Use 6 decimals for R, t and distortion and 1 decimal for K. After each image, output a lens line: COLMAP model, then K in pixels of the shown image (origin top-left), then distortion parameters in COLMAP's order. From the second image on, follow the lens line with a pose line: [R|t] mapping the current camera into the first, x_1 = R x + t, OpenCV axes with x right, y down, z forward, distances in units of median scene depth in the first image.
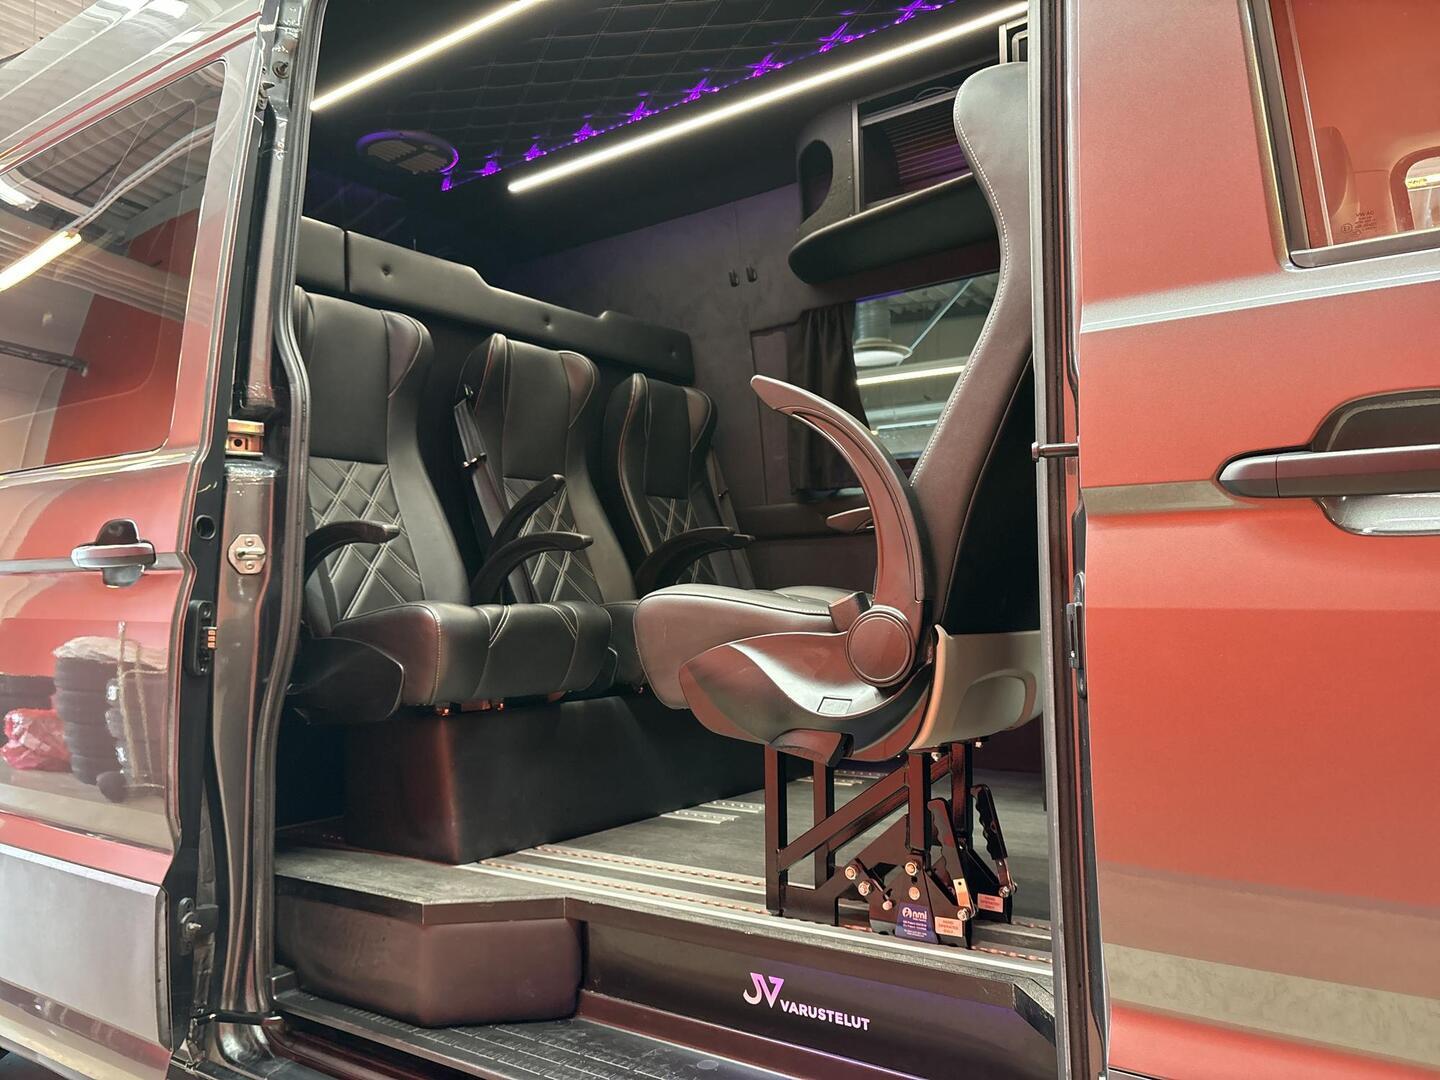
lens RADIAL K [[1091.7, 0, 715.7], [0, 1091.7, 537.5], [0, 0, 1]] dist [0.041431, -0.050183]
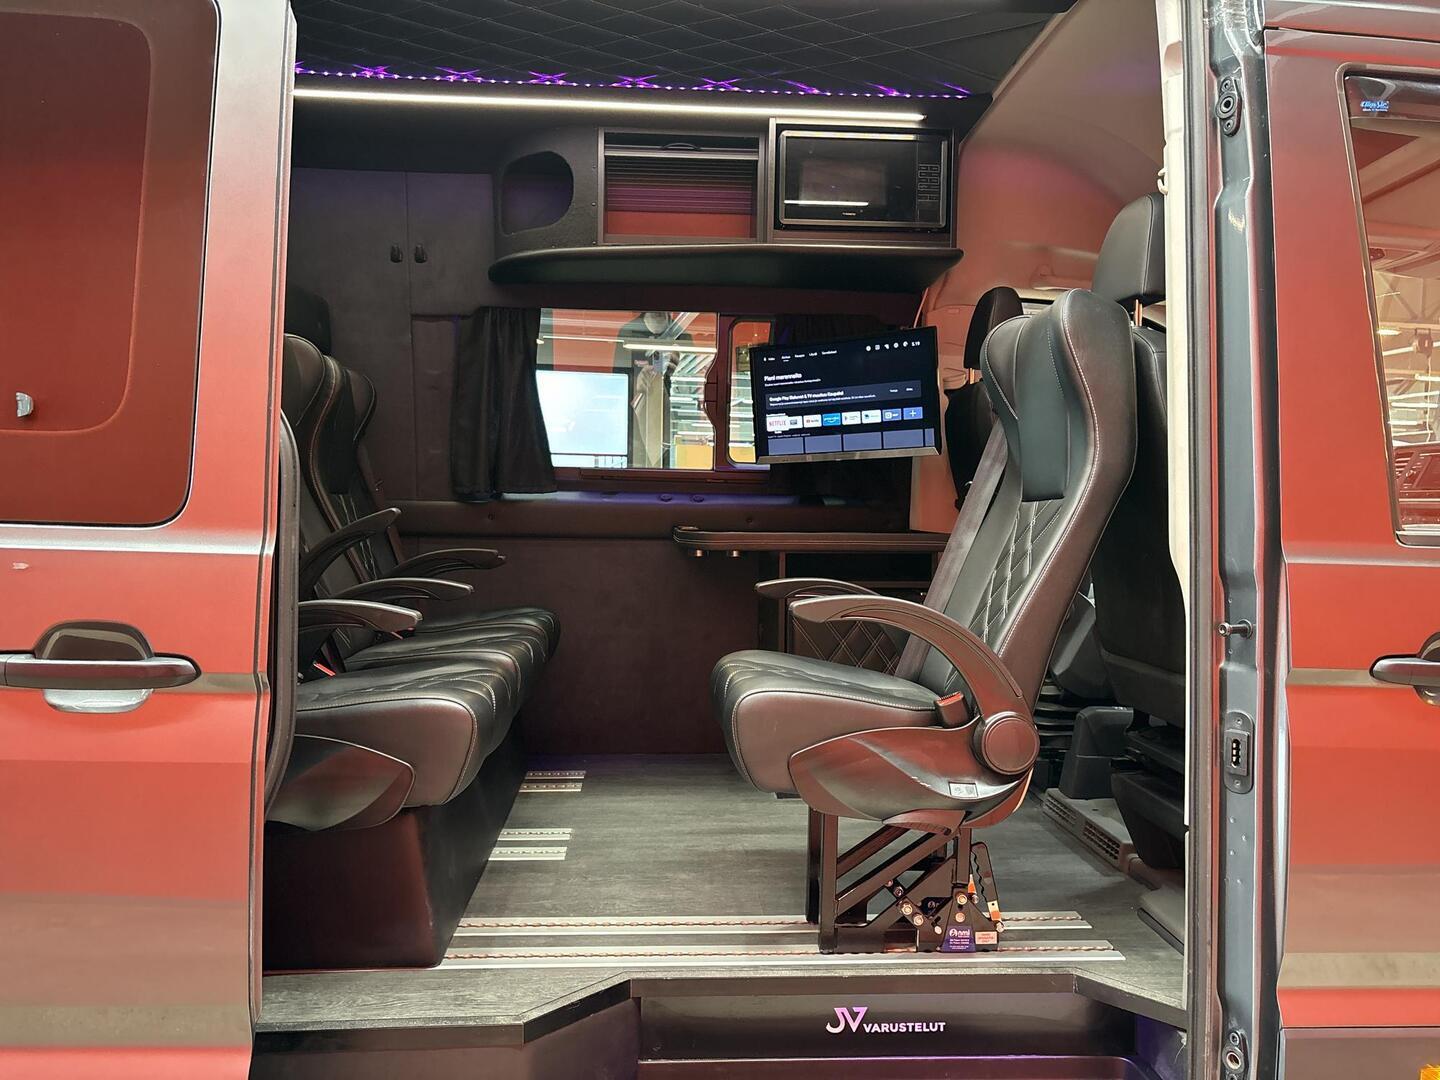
lens RADIAL K [[1091.7, 0, 717.2], [0, 1091.7, 537.2], [0, 0, 1]] dist [0.041431, -0.050183]
pose [[0.767344, 0.013028, 0.641103, -0.844362], [-0.070161, 0.995497, 0.063747, -0.177365], [-0.637386, -0.093897, 0.764802, 0.228204]]
